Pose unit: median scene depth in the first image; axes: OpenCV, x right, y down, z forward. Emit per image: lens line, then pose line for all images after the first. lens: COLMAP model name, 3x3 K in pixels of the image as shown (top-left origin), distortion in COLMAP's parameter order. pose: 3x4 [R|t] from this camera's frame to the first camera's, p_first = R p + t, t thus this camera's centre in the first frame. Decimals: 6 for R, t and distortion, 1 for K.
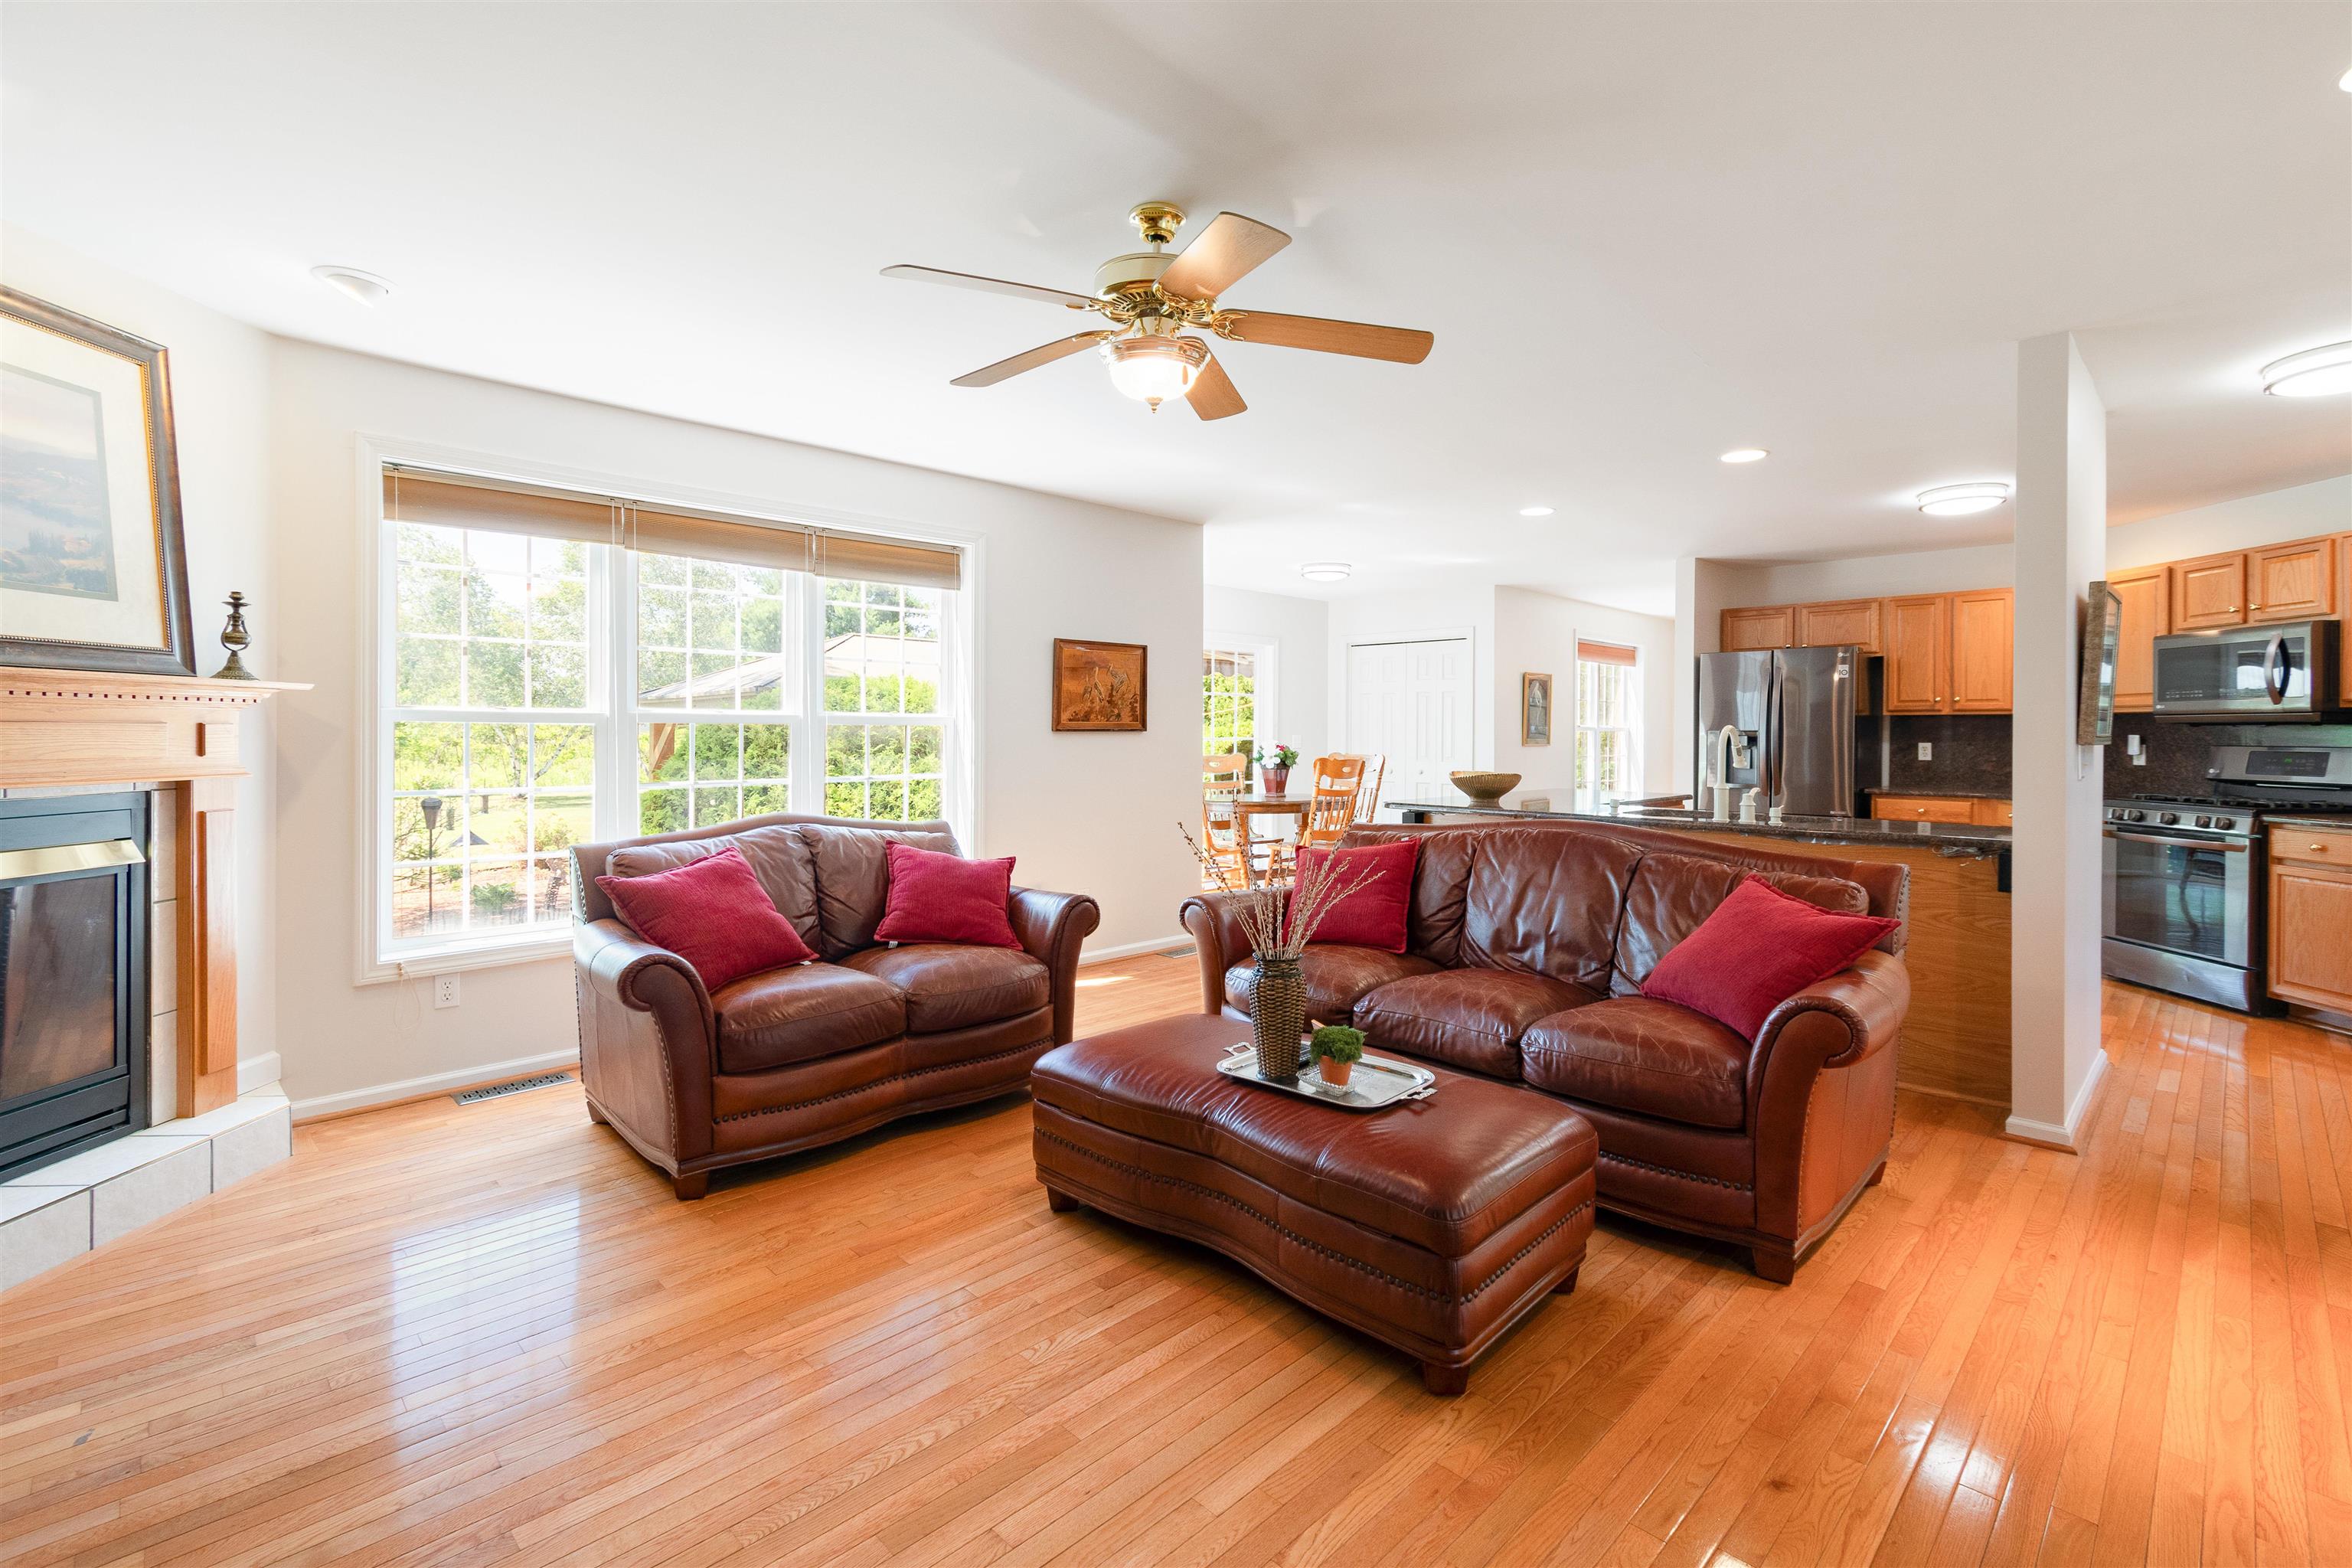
lens RADIAL K [[1054.7, 0, 1183.8], [0, 1054.7, 733.7], [0, 0, 1]] dist [0.003487, -0.000414]
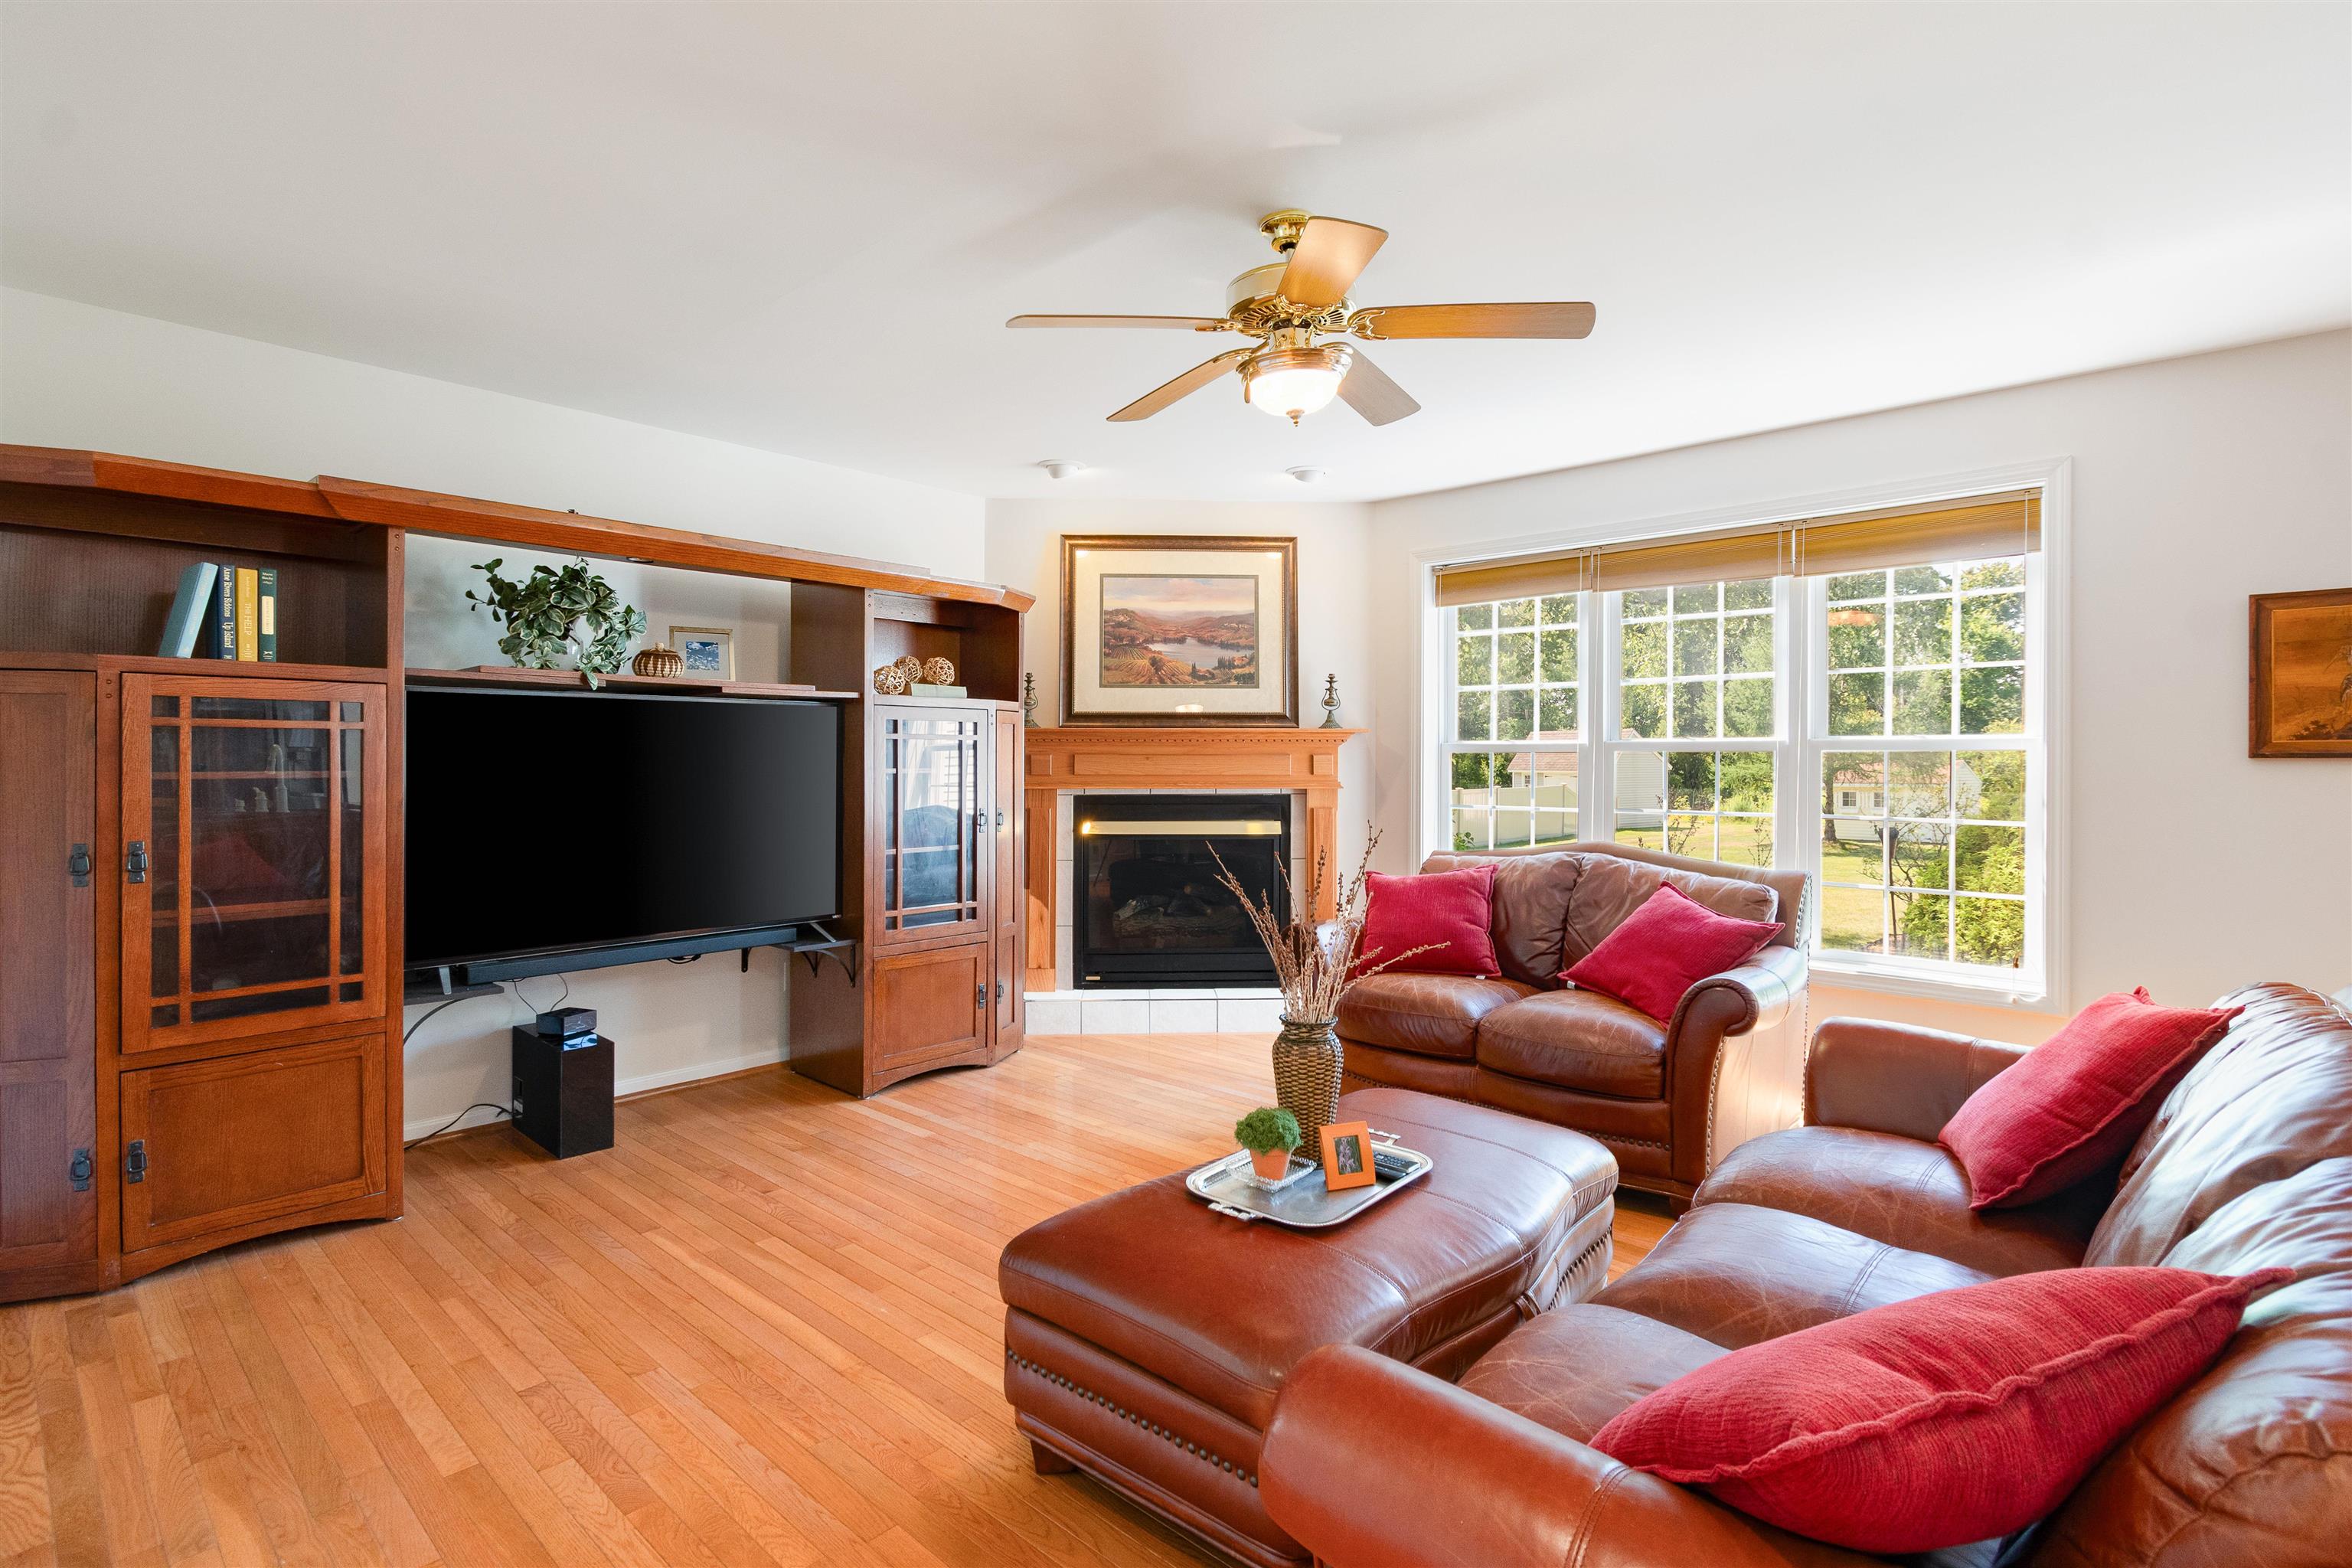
lens RADIAL K [[1125.2, 0, 1187.6], [0, 1125.2, 766.9], [0, 0, 1]] dist [0.003950, -0.002915]
pose [[0.049621, 0.004184, -0.998759, 0.473083], [-0.000942, 0.999991, 0.004143, 0.000933], [0.998768, 0.000735, 0.049625, 0.405742]]
